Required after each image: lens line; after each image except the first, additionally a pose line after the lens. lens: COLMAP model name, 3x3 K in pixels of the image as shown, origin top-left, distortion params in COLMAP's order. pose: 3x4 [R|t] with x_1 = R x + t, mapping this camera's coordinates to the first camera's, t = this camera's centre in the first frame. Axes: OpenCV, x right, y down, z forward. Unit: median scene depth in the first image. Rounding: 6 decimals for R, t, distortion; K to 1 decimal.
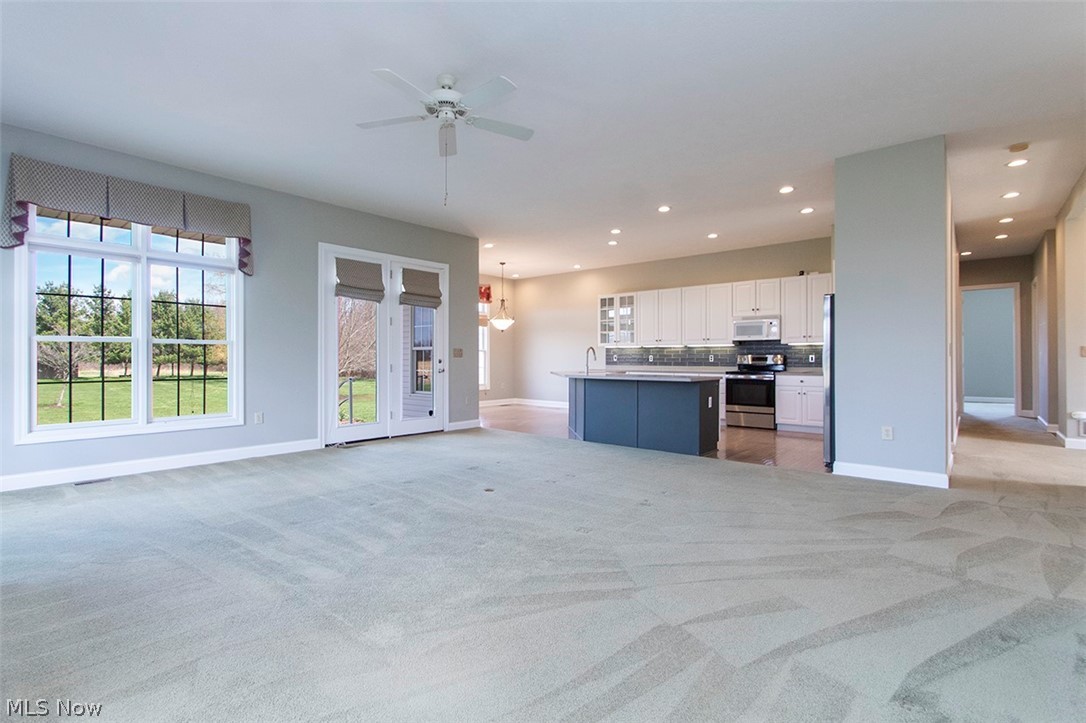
lens RADIAL K [[506.2, 0, 534.3], [0, 506.2, 356.5], [0, 0, 1]] dist [0.002636, -0.000429]
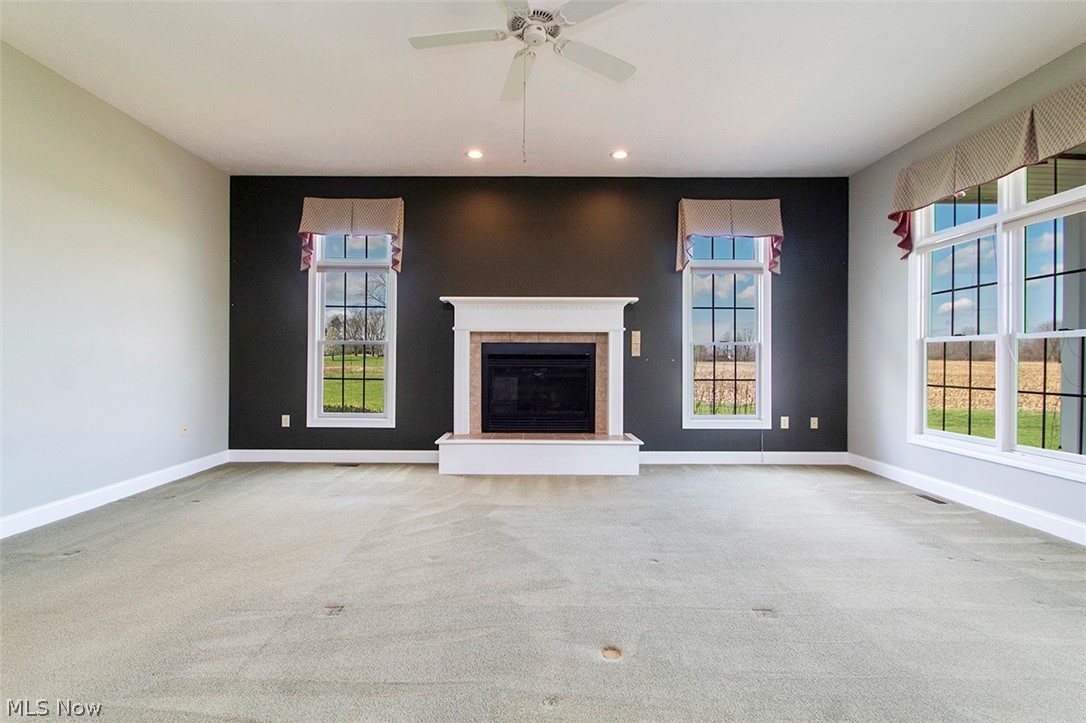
lens RADIAL K [[506.2, 0, 533.5], [0, 506.2, 360.1], [0, 0, 1]] dist [0.002636, -0.000429]
pose [[-0.760891, -0.001313, -0.648878, 0.128184], [-0.001613, 0.999999, -0.000132, 0.001649], [0.648877, 0.000946, -0.760892, 0.637525]]
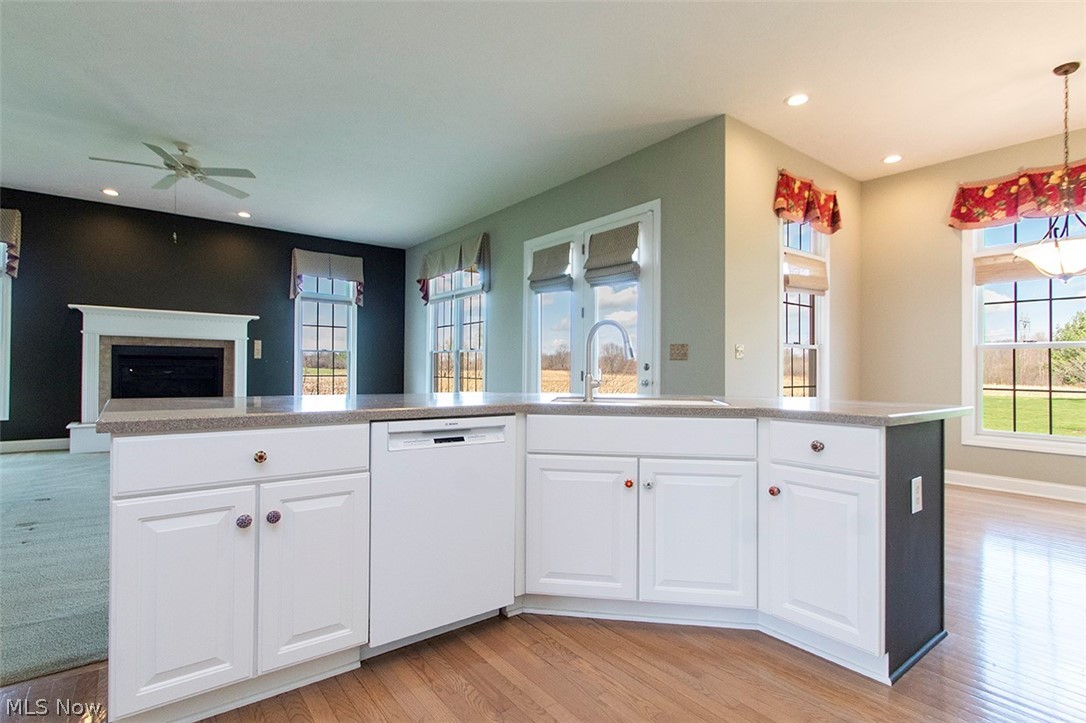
lens RADIAL K [[524.8, 0, 539.3], [0, 524.8, 368.2], [0, 0, 1]] dist [0.002668, -0.001123]
pose [[-0.203154, -0.004340, -0.979137, 0.395161], [-0.006906, 0.999972, -0.002999, 0.012255], [0.979122, 0.006153, -0.203179, 0.887393]]
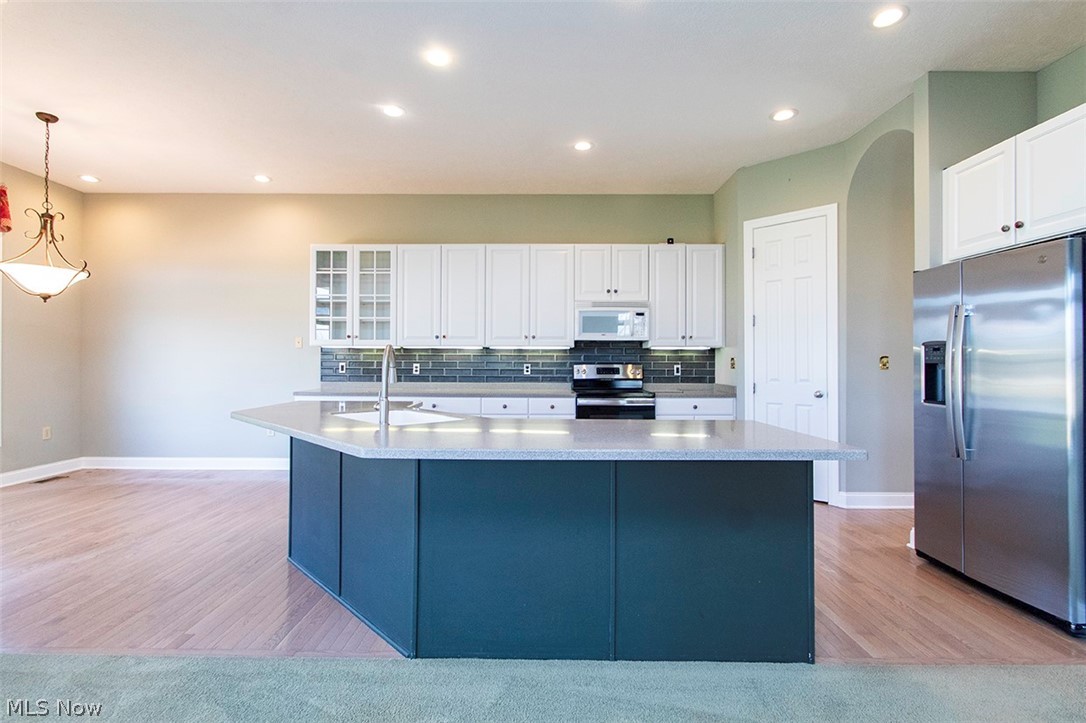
lens RADIAL K [[506.2, 0, 532.0], [0, 506.2, 357.7], [0, 0, 1]] dist [0.002636, -0.000429]
pose [[0.765508, 0.007125, 0.643387, -0.034036], [-0.005495, 0.999975, -0.004536, -0.007860], [-0.643403, -0.000063, 0.765528, 0.575602]]
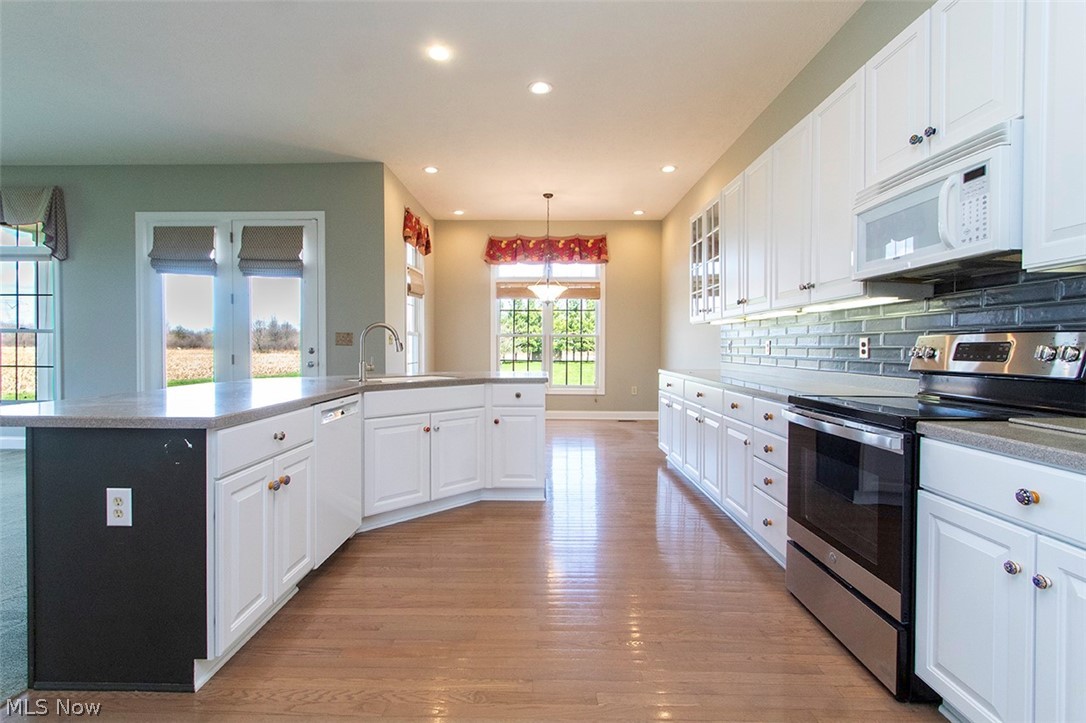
lens RADIAL K [[506.2, 0, 531.2], [0, 506.2, 351.3], [0, 0, 1]] dist [0.002636, -0.000429]
pose [[0.633891, 0.008256, -0.773379, 0.490117], [0.001010, 0.999933, 0.011503, 0.002025], [0.773422, -0.008073, 0.633840, 0.699207]]
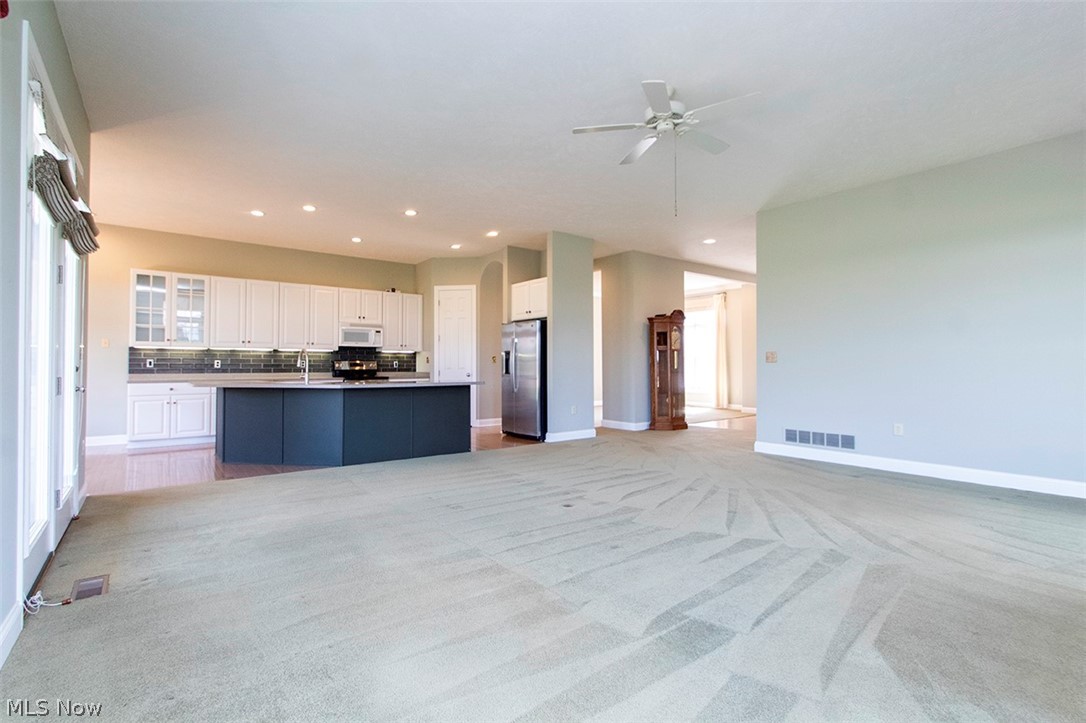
lens RADIAL K [[506.2, 0, 531.4], [0, 506.2, 365.5], [0, 0, 1]] dist [0.002636, -0.000429]
pose [[0.217432, -0.001766, 0.976074, -0.494642], [-0.005414, 0.999981, 0.003015, 0.001140], [-0.976061, -0.005940, 0.217418, 0.419782]]
